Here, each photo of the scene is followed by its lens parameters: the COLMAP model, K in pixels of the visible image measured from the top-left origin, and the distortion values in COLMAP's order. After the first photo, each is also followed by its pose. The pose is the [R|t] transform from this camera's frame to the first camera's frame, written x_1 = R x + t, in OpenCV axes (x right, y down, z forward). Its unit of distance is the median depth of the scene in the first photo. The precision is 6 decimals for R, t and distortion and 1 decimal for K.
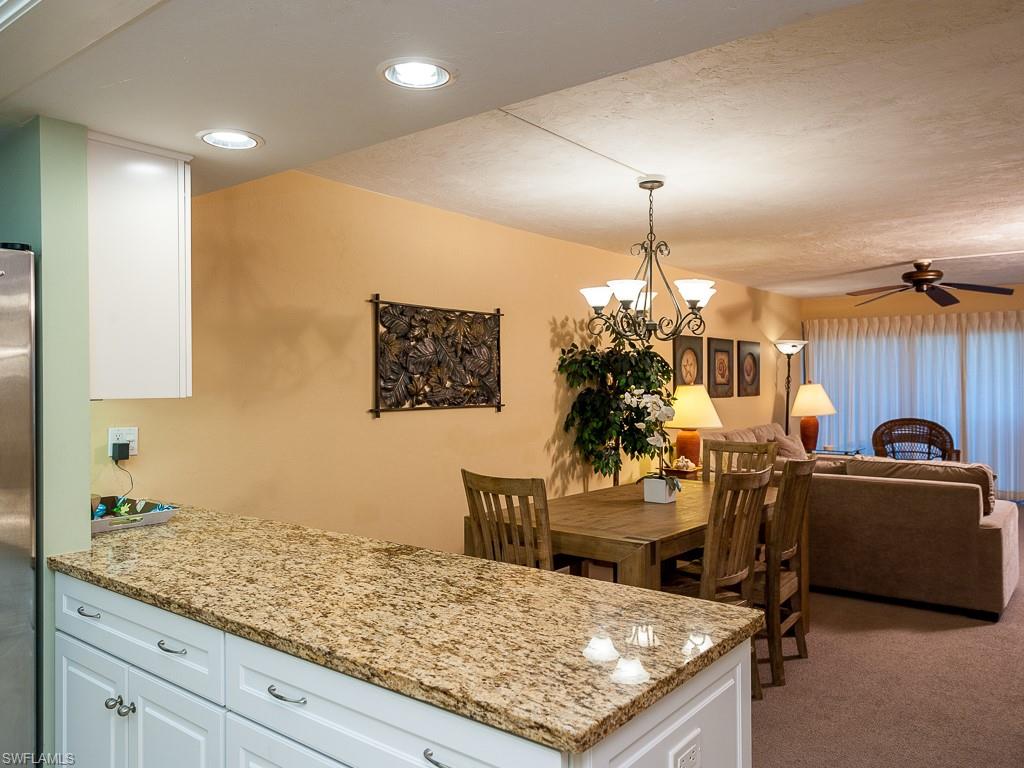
lens RADIAL K [[759.2, 0, 491.2], [0, 759.2, 386.6], [0, 0, 1]] dist [0.012541, -0.005396]
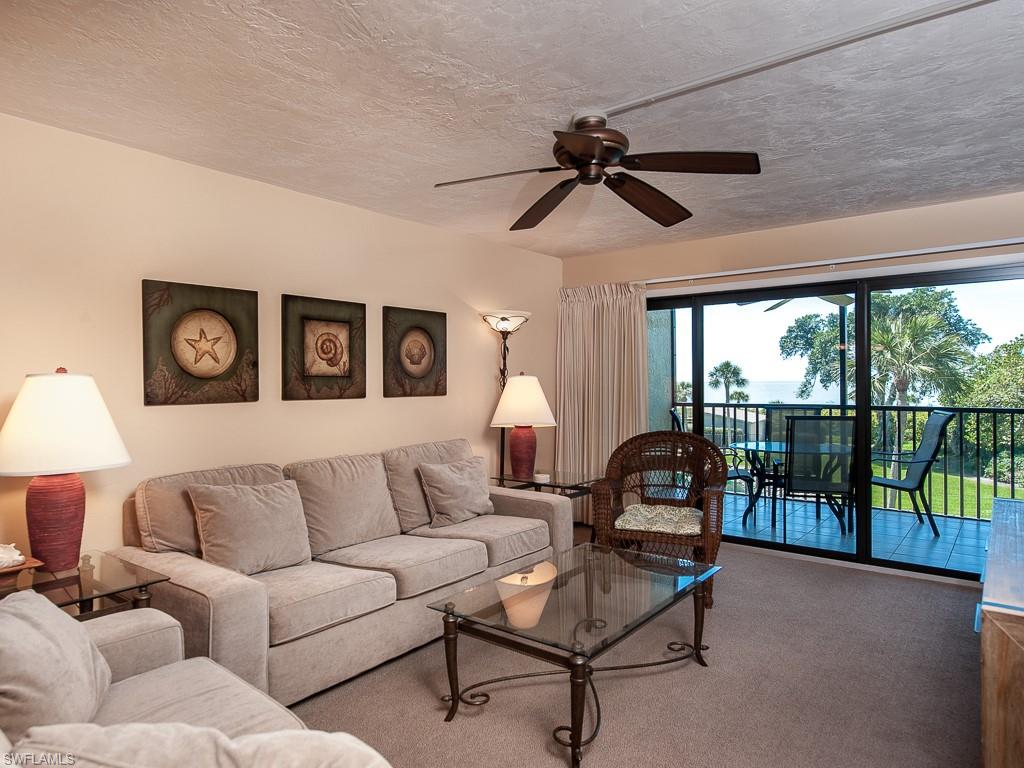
lens RADIAL K [[613.3, 0, 512.0], [0, 613.3, 384.0], [0, 0, 1]] dist [0.008015, 0.001791]
pose [[0.999999, 0.000227, 0.001032, 0.966822], [-0.000226, 0.999999, -0.001705, 0.007218], [-0.001032, 0.001705, 0.999998, 1.139924]]
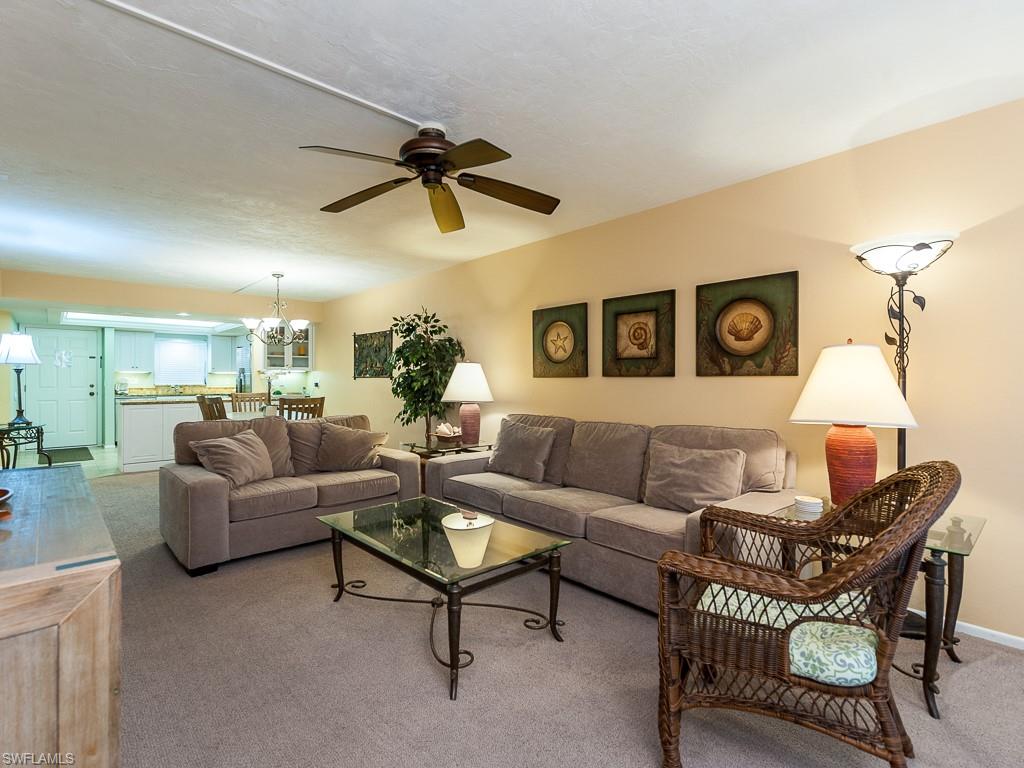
lens RADIAL K [[489.5, 0, 515.8], [0, 489.5, 380.8], [0, 0, 1]] dist [0.003048, -0.000121]
pose [[-0.134731, 0.007477, -0.990854, 1.681718], [-0.004605, 0.999956, 0.008172, 0.031979], [0.990872, 0.005664, -0.134690, 2.059124]]
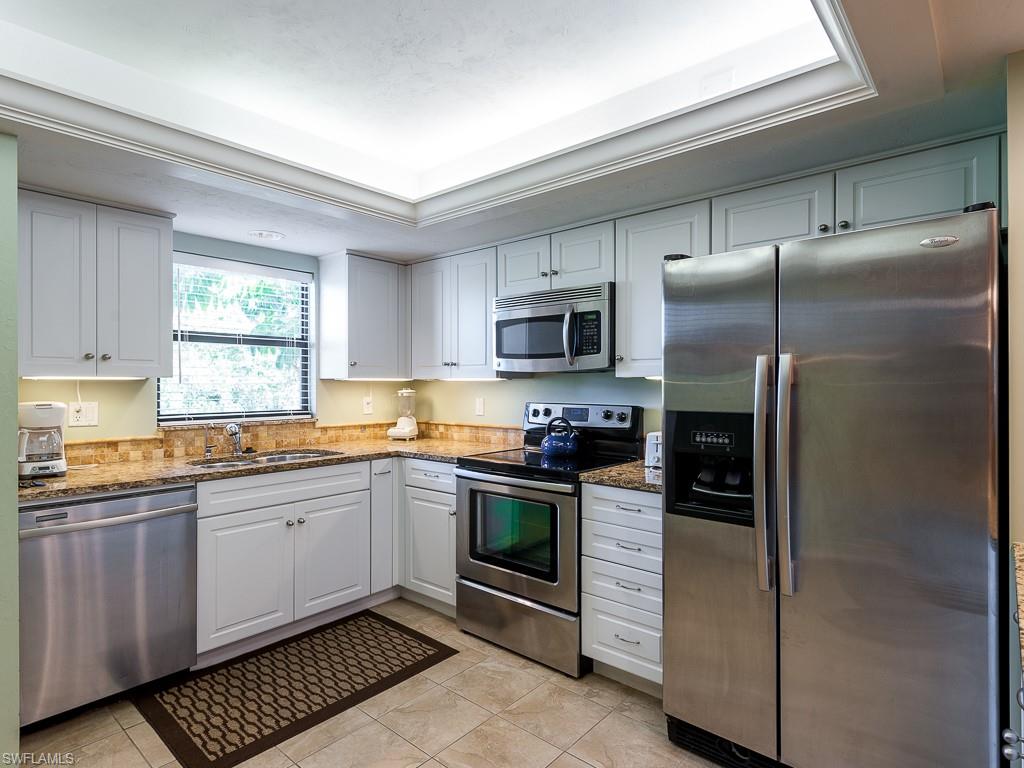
lens RADIAL K [[562.0, 0, 512.0], [0, 562.0, 384.0], [0, 0, 1]] dist [0.004877, -0.000040]
pose [[-0.039395, 0.005302, -0.999210, 0.059693], [-0.000363, 0.999986, 0.005320, 0.020585], [0.999224, 0.000573, -0.039393, 0.259083]]
